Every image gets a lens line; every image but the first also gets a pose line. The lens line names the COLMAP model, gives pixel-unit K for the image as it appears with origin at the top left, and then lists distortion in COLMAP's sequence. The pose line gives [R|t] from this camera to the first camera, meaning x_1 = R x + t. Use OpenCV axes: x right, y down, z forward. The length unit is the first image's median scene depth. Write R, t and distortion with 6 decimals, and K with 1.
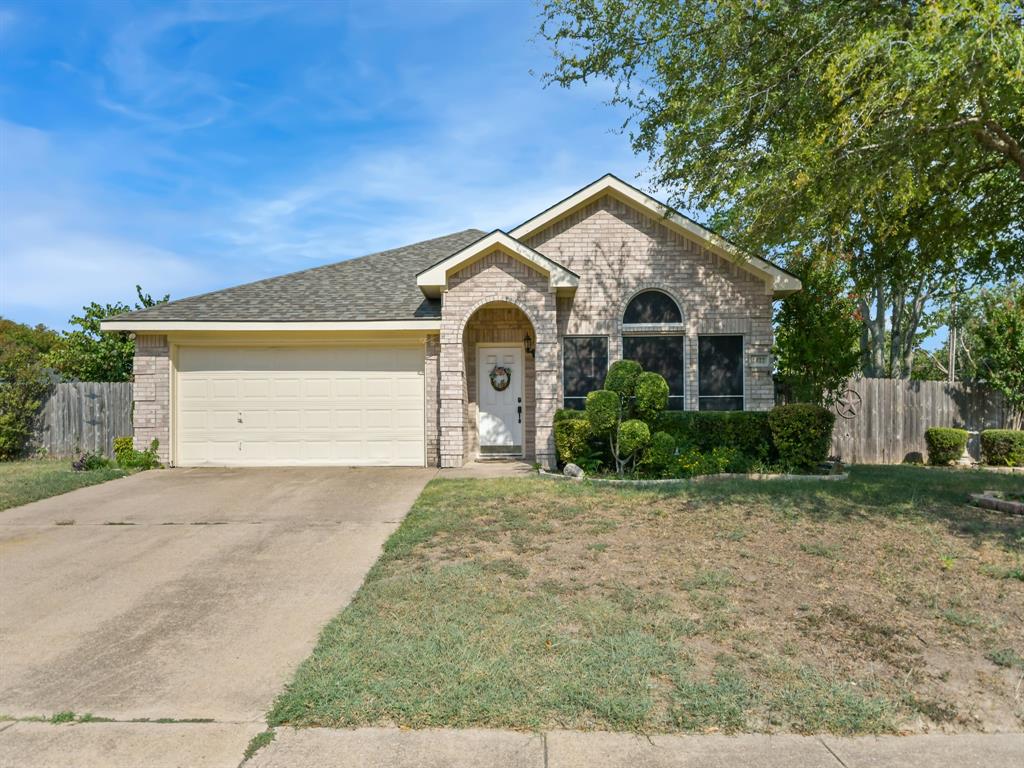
lens RADIAL K [[624.7, 0, 512.1], [0, 624.7, 414.9], [0, 0, 1]] dist [0.026025, 0.000813]
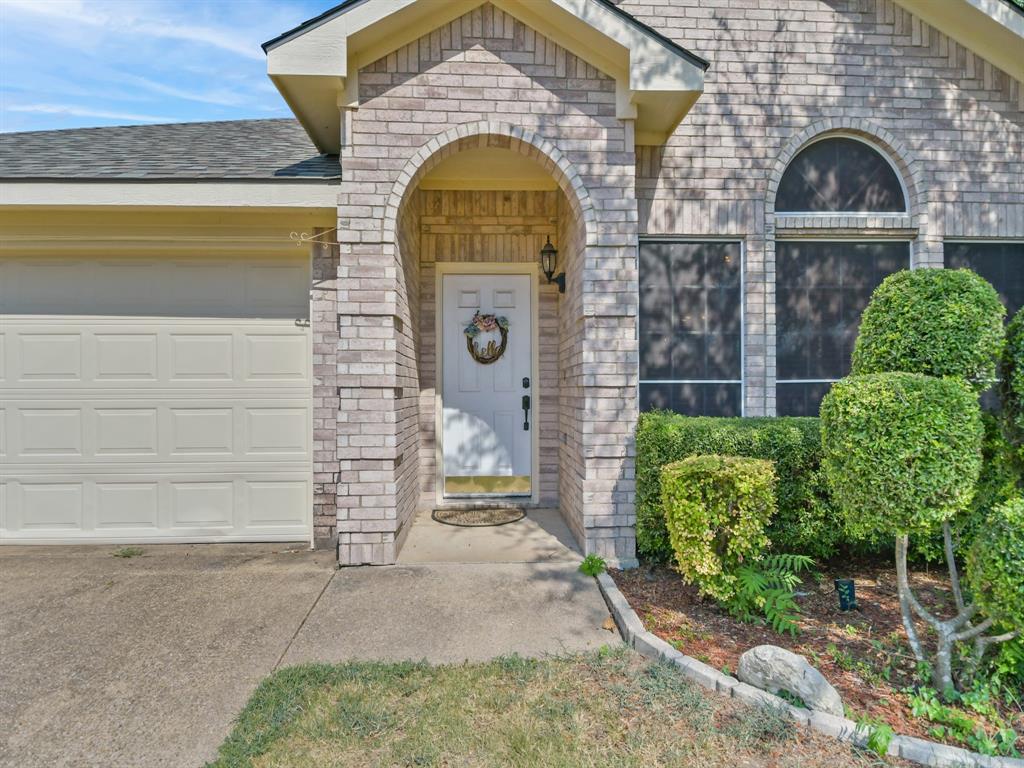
lens RADIAL K [[574.7, 0, 512.0], [0, 574.7, 384.0], [0, 0, 1]] dist [0.019018, -0.019757]
pose [[0.998518, 0.003322, 0.054322, -0.025974], [-0.003729, 0.999966, 0.007390, -0.029076], [-0.054295, -0.007581, 0.998496, 0.613117]]
